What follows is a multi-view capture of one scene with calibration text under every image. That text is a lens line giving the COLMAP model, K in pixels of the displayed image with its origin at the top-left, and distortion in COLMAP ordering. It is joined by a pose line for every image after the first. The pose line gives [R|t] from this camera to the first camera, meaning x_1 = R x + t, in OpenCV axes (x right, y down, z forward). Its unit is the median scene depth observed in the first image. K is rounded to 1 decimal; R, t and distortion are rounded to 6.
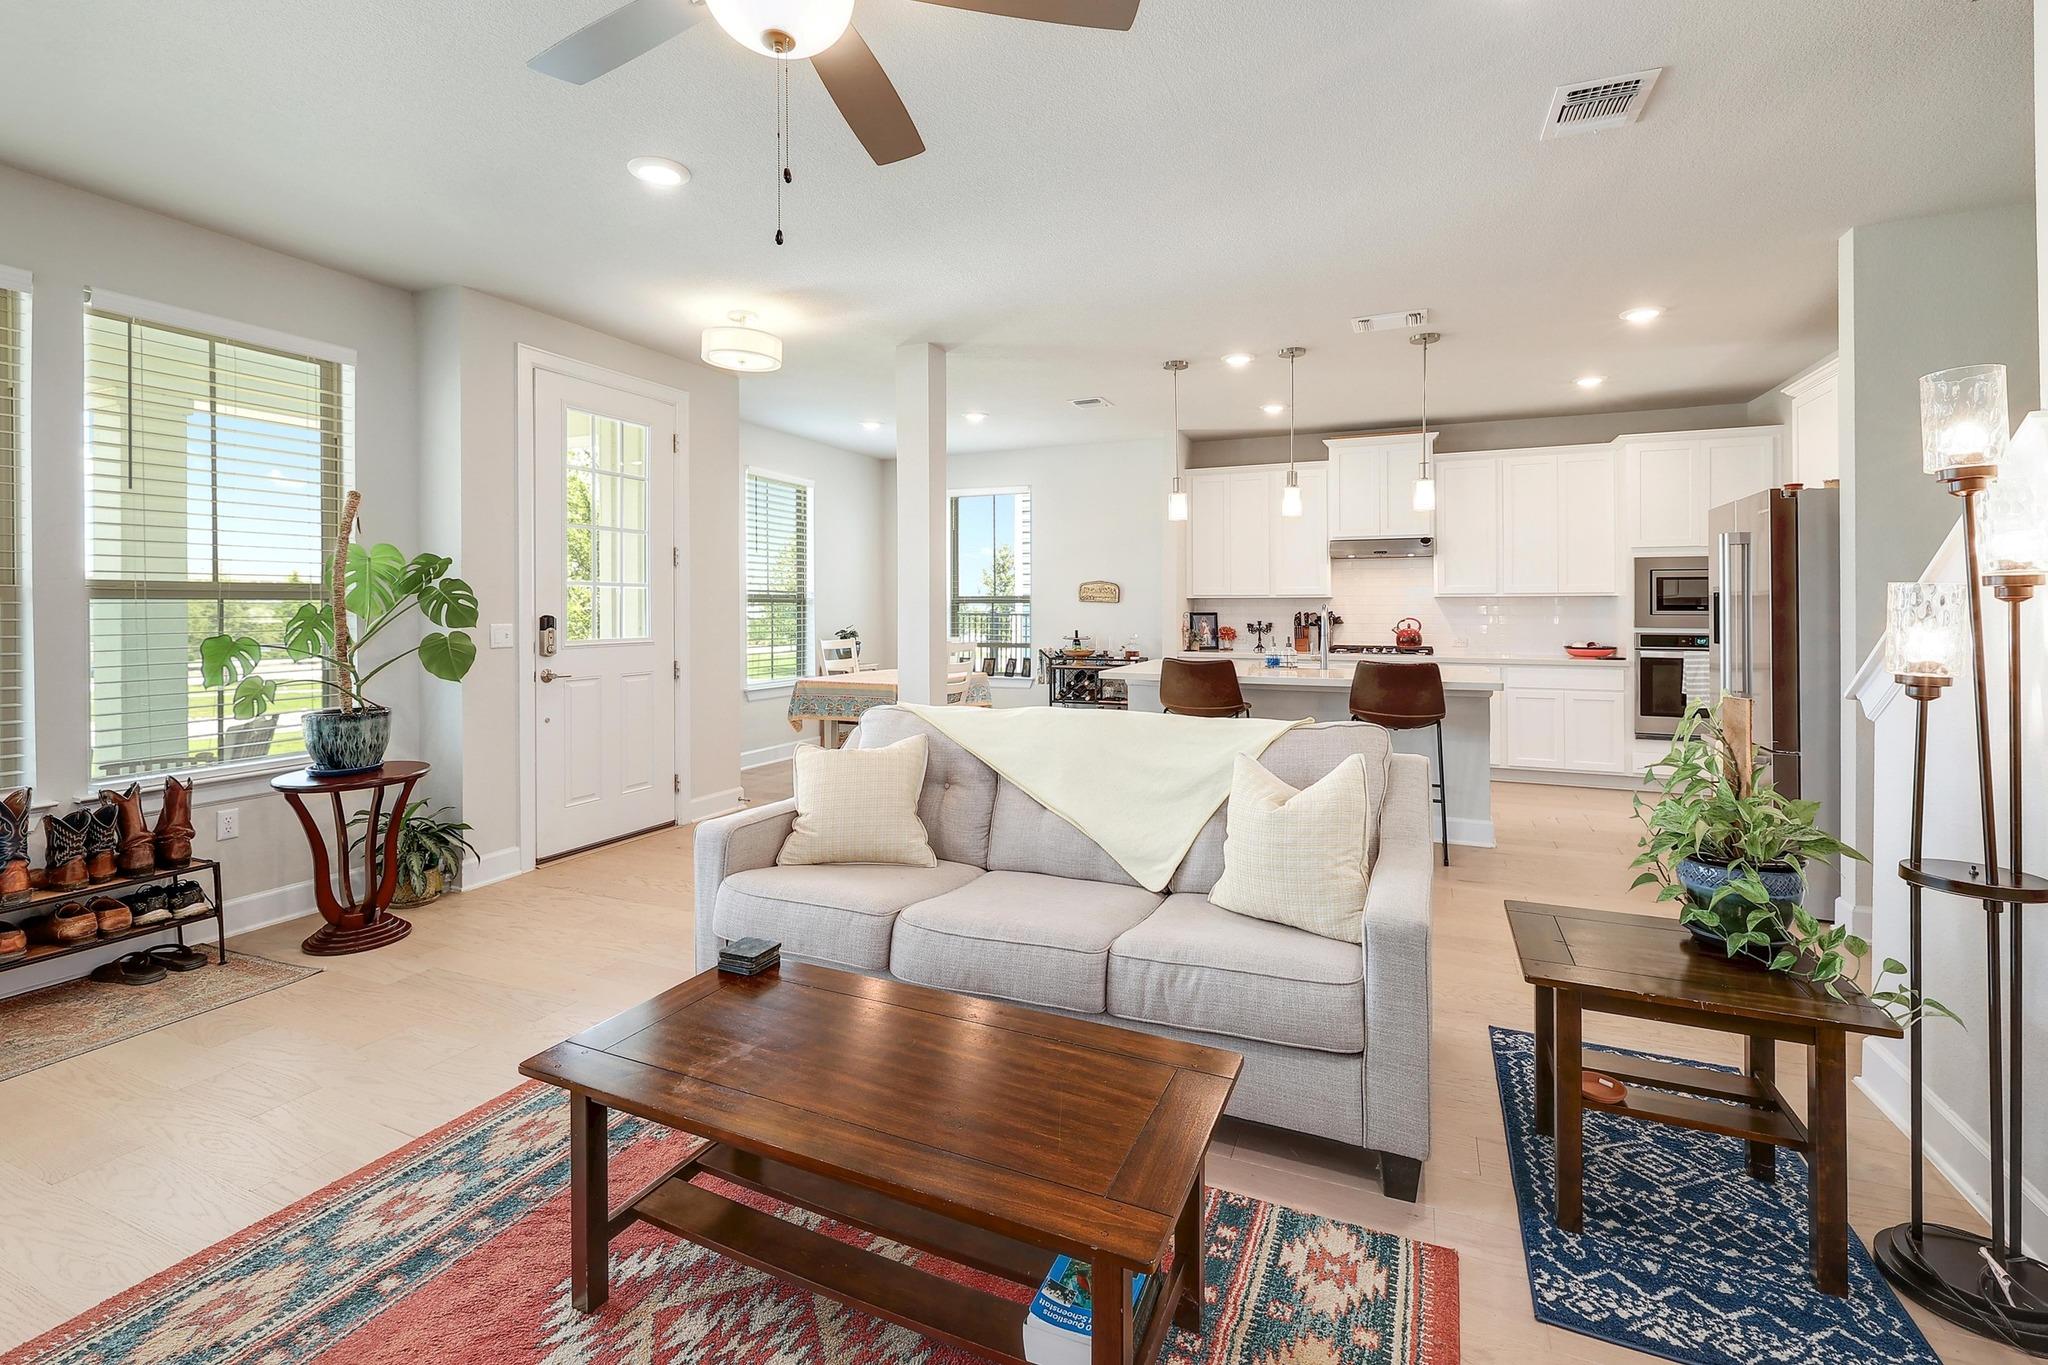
lens RADIAL K [[898.2, 0, 1037.6], [0, 898.2, 610.1], [0, 0, 1]] dist [0.003023, -0.000443]
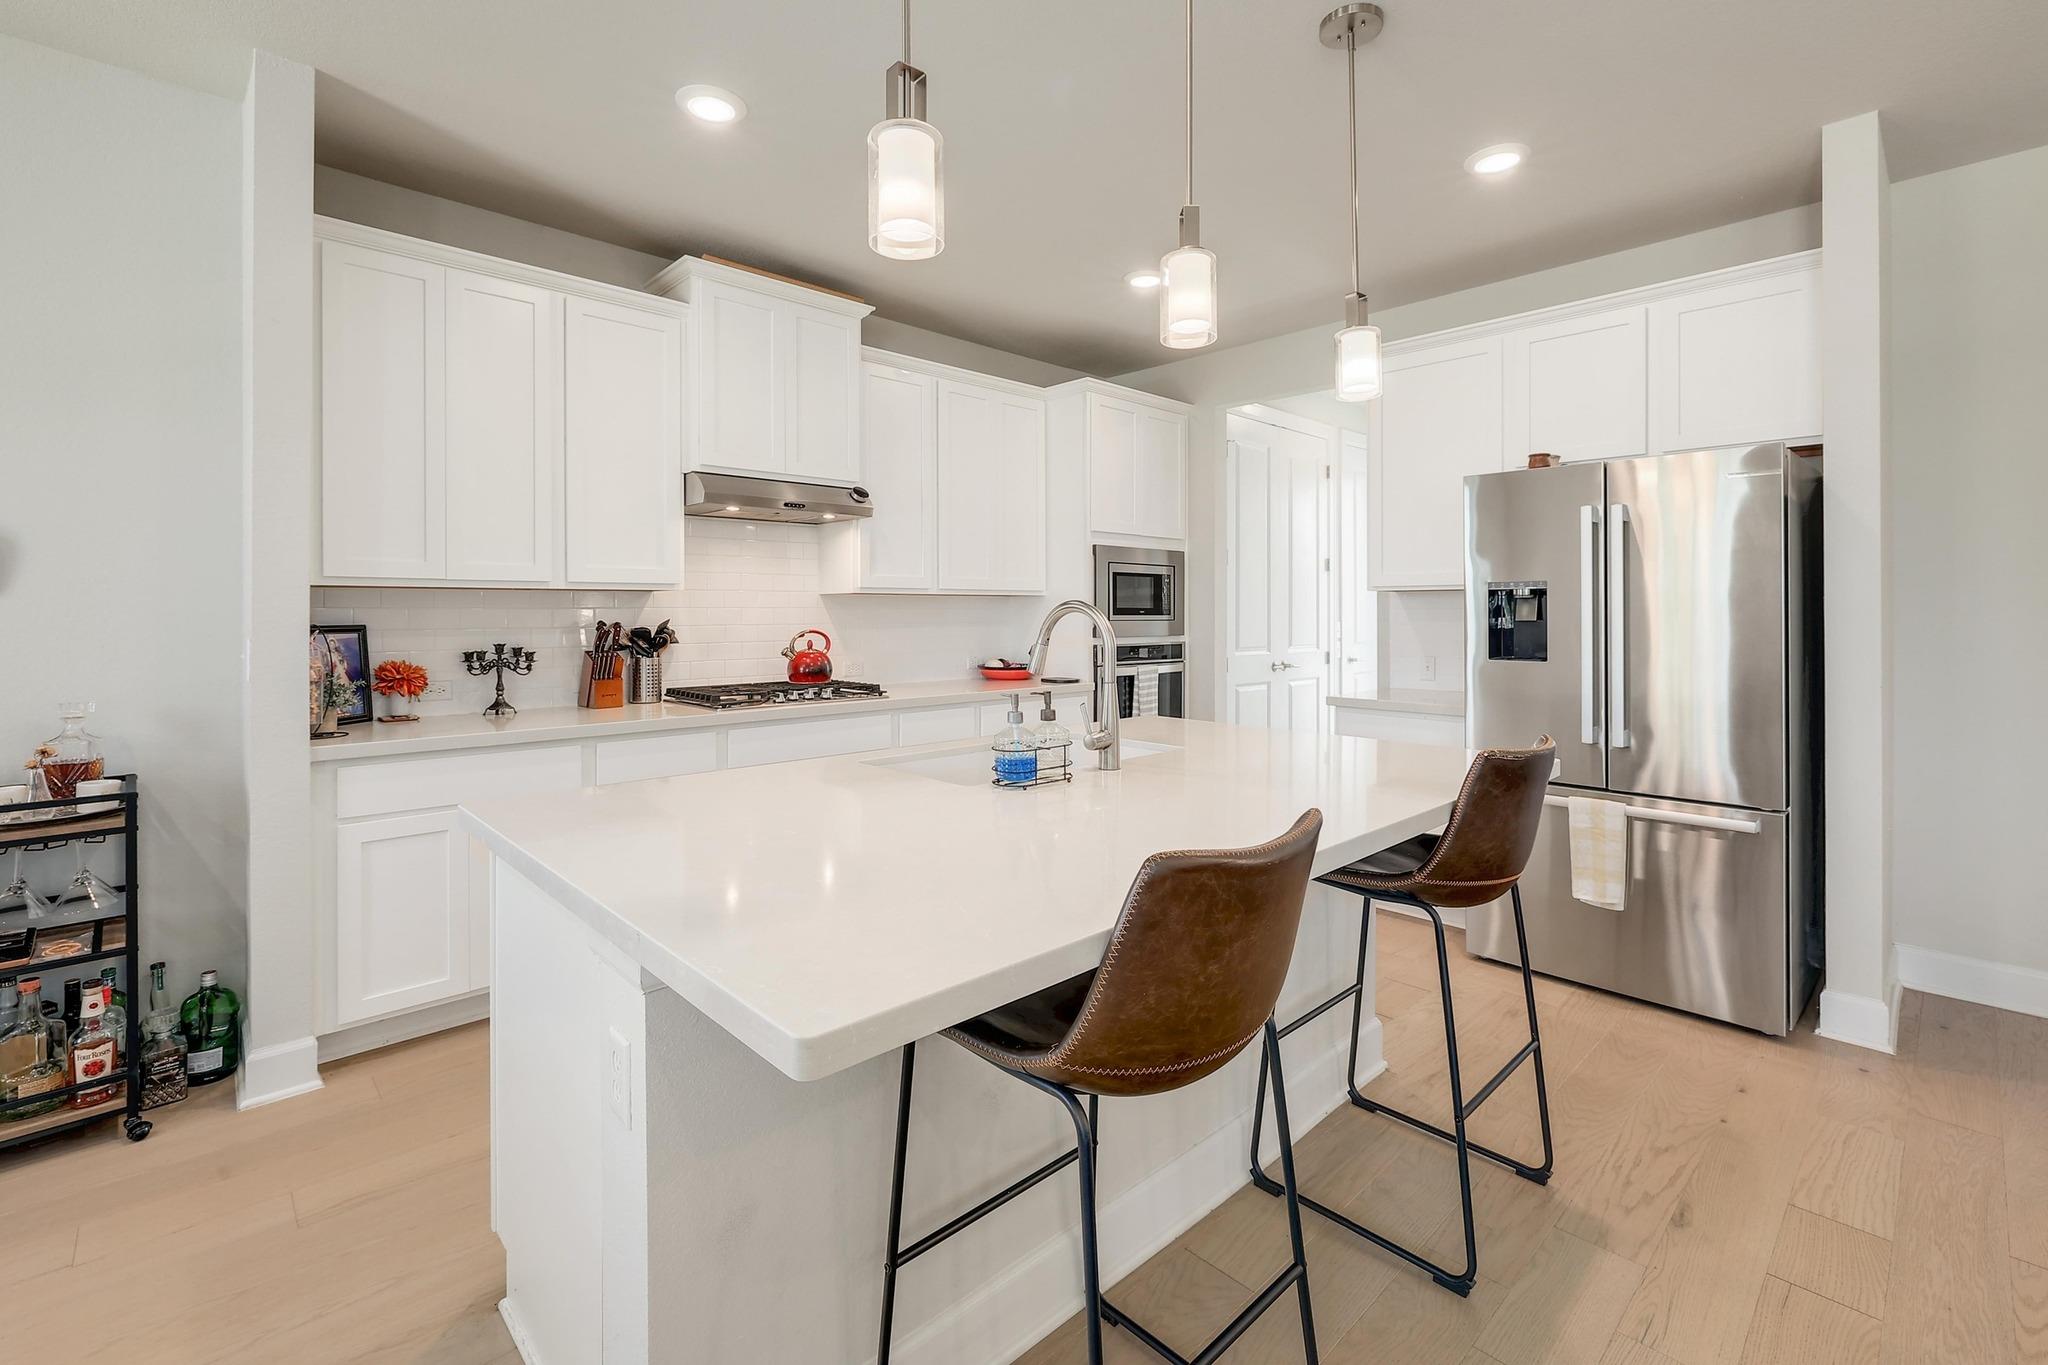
lens RADIAL K [[898.2, 0, 1008.4], [0, 898.2, 608.6], [0, 0, 1]] dist [0.003023, -0.000443]
pose [[0.403706, 0.004345, 0.914878, -0.044723], [0.005150, 0.999962, -0.007022, -0.000052], [-0.914874, 0.007547, 0.403669, 0.686455]]
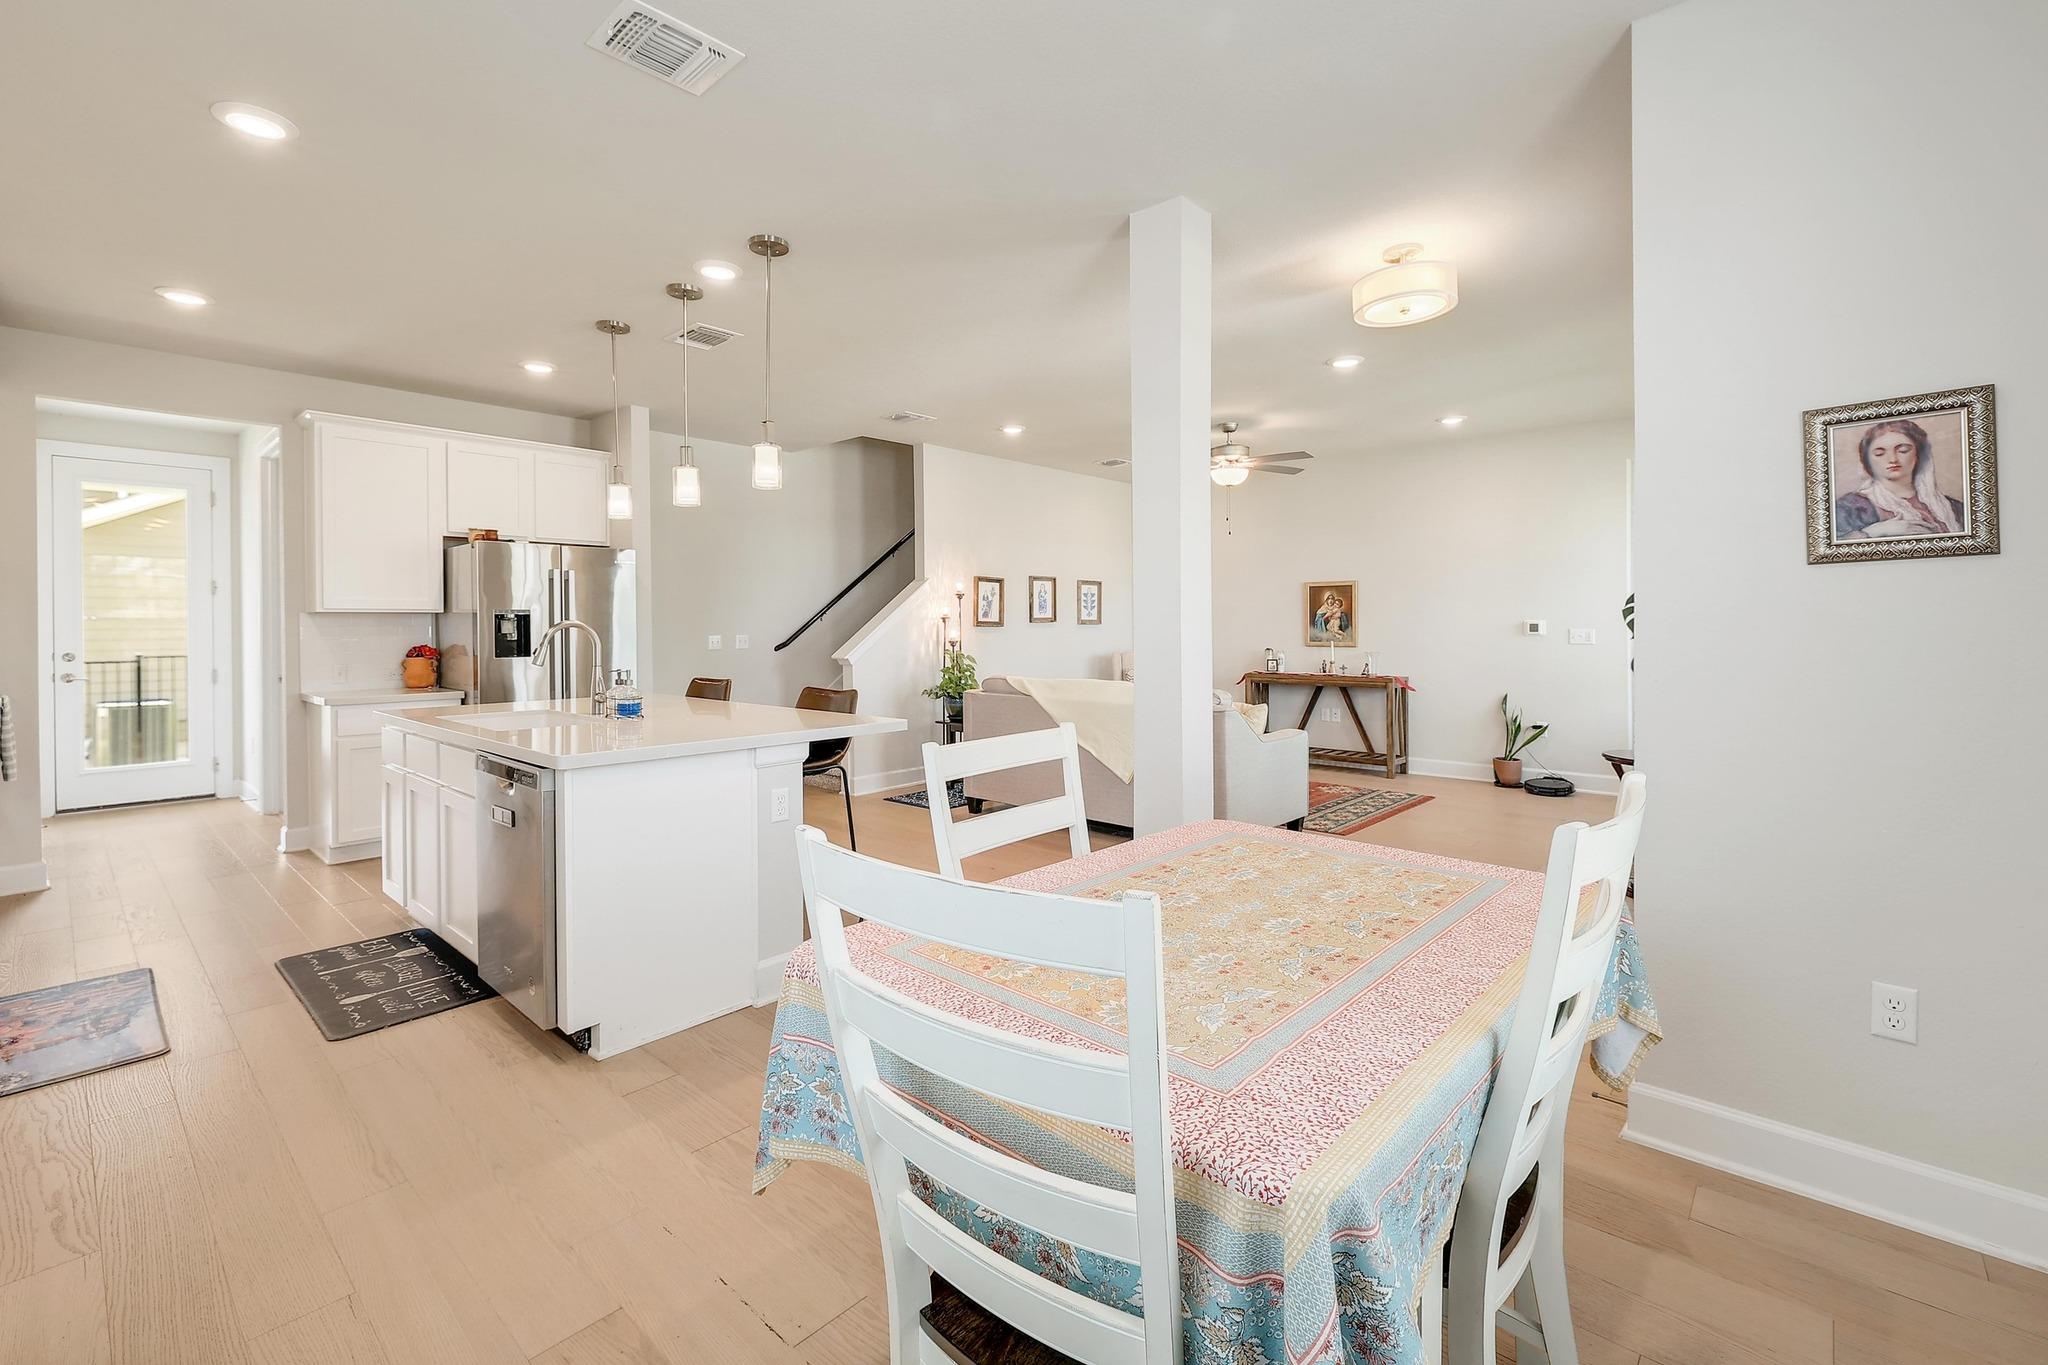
lens RADIAL K [[898.2, 0, 1021.1], [0, 898.2, 634.3], [0, 0, 1]] dist [0.003023, -0.000443]
pose [[-0.947090, 0.002764, 0.320955, -0.172616], [0.007462, 0.999882, 0.013410, -0.002520], [-0.320880, 0.015095, -0.946999, 1.207667]]
